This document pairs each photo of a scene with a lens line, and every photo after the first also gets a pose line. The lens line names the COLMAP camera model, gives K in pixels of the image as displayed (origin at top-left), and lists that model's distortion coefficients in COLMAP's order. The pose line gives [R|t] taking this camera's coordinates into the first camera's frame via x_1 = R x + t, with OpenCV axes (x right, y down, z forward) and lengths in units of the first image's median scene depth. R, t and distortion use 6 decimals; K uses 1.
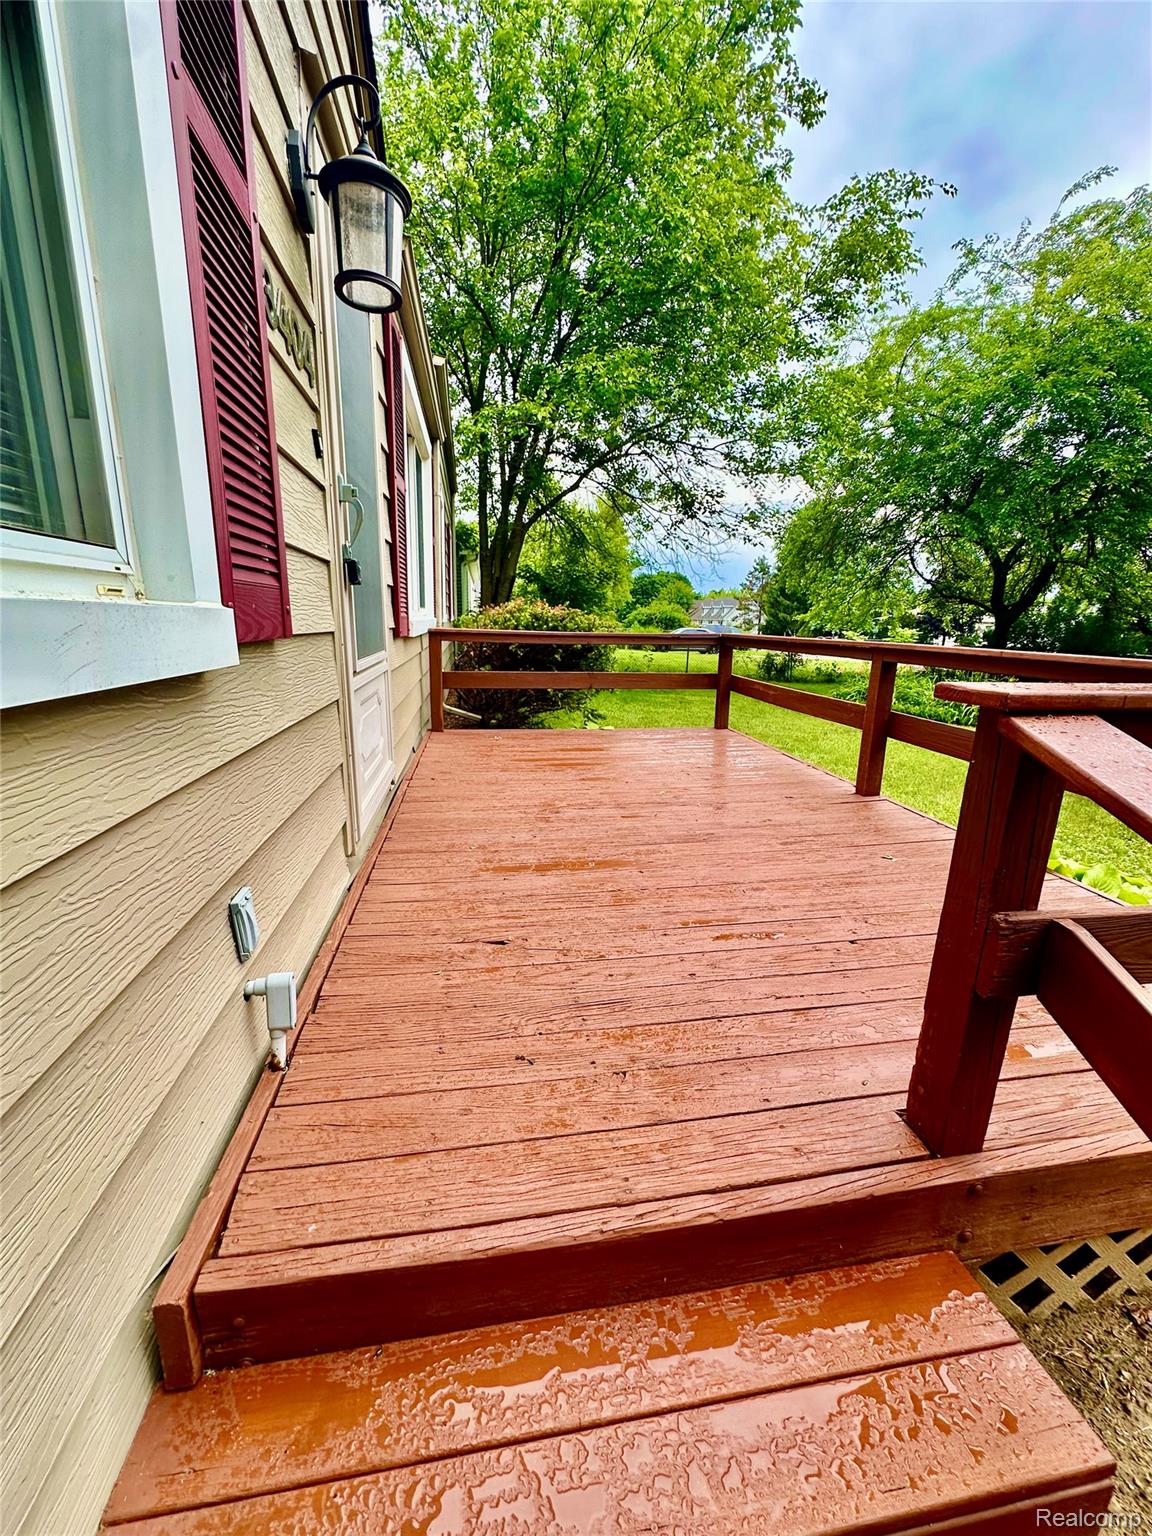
lens RADIAL K [[616.1, 0, 576.0], [0, 616.1, 768.0], [0, 0, 1]] dist [-0.004214, 0.000402]
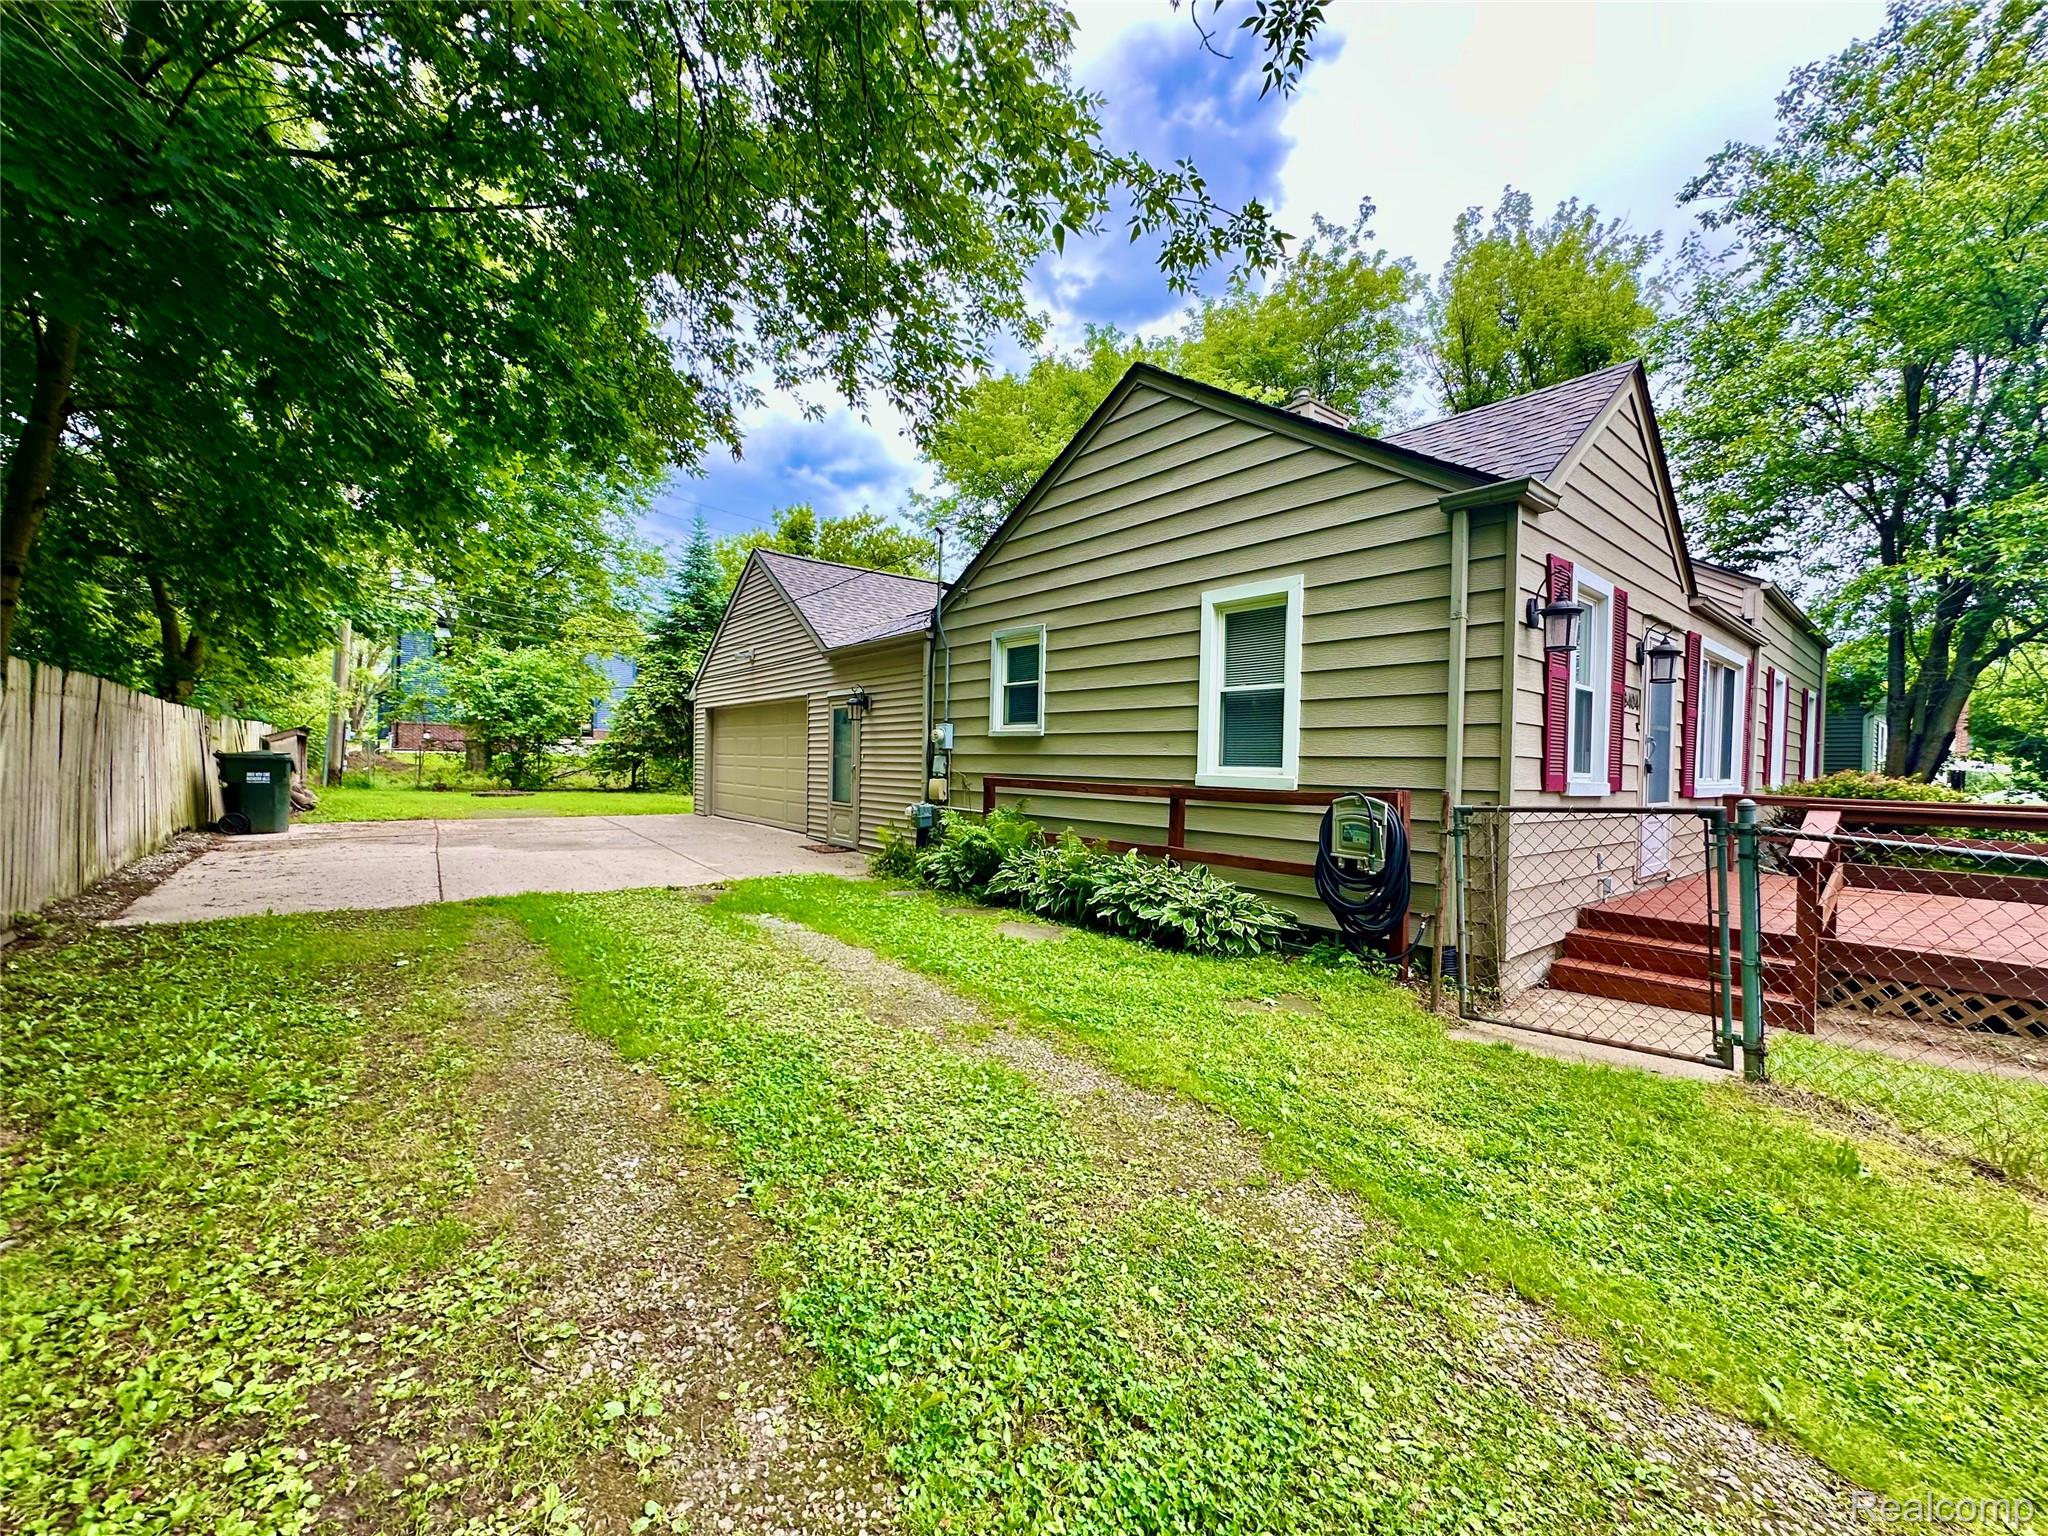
lens RADIAL K [[803.1, 0, 1024.0], [0, 803.1, 768.0], [0, 0, 1]] dist [-0.018629, 0.000053]
pose [[0.502791, -0.006465, -0.864384, 1.266091], [-0.218318, 0.966603, -0.134220, 0.743778], [0.836384, 0.256196, 0.484588, -2.976545]]
